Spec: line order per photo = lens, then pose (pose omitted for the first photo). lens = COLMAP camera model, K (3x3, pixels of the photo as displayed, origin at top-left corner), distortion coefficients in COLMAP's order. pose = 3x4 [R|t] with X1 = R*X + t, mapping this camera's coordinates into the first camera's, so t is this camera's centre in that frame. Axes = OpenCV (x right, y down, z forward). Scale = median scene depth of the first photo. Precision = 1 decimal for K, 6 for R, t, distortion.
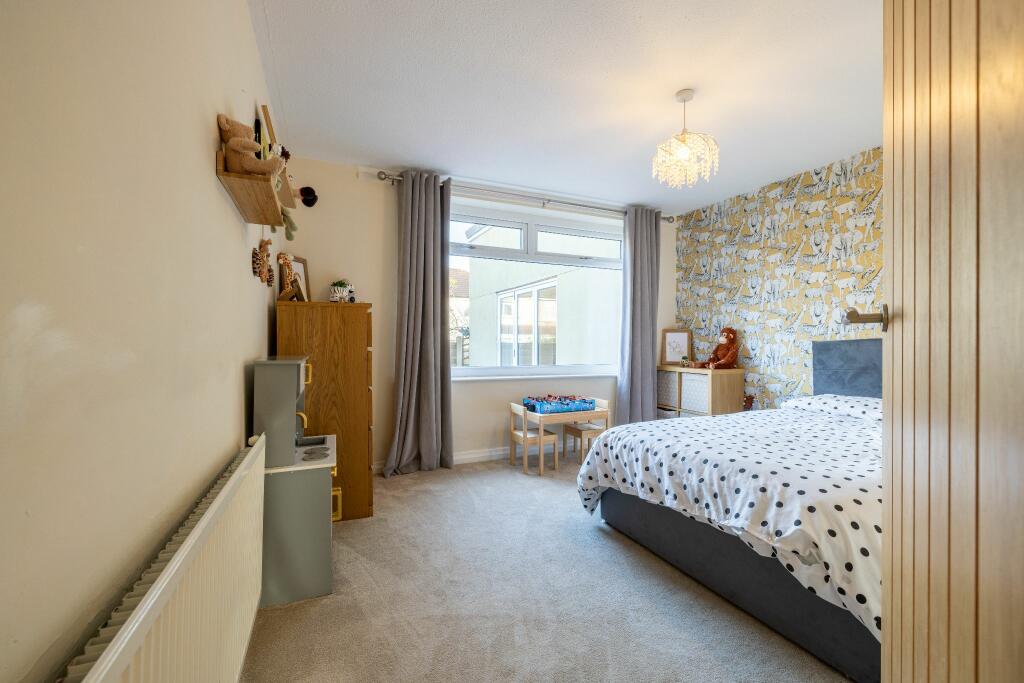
lens RADIAL K [[438.0, 0, 505.4], [0, 438.0, 337.9], [0, 0, 1]] dist [-0.000349, 0.000140]
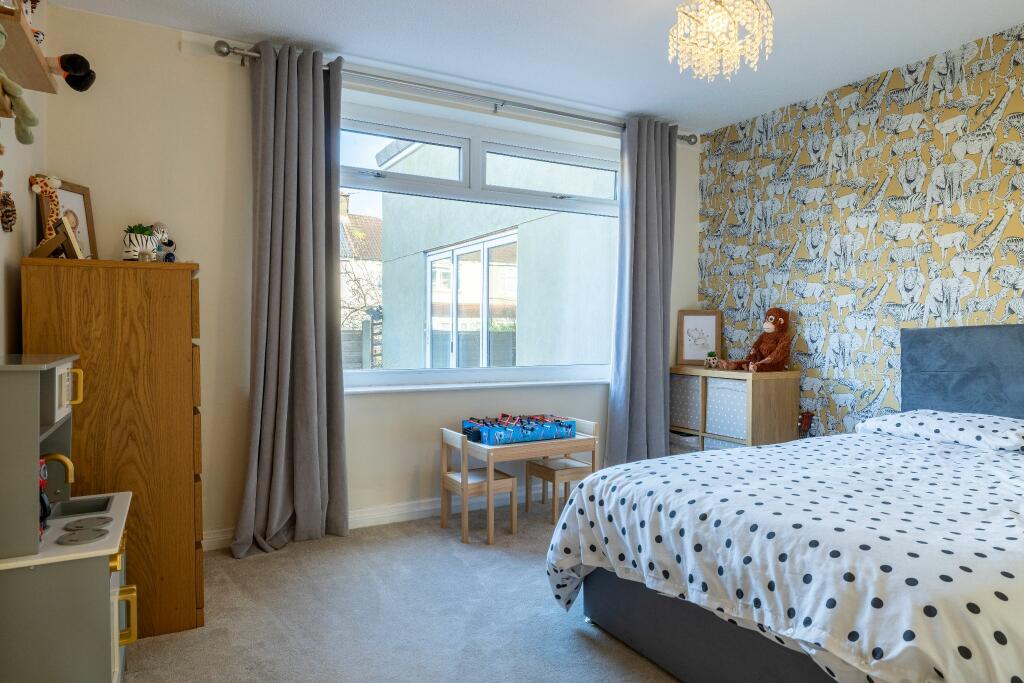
lens RADIAL K [[643.4, 0, 529.6], [0, 643.4, 344.8], [0, 0, 1]] dist [-0.002766, -0.001149]
pose [[0.991660, -0.003313, 0.128843, 0.023747], [-0.001015, 0.999438, 0.033511, -0.000171], [-0.128881, -0.033363, 0.991099, 0.110418]]
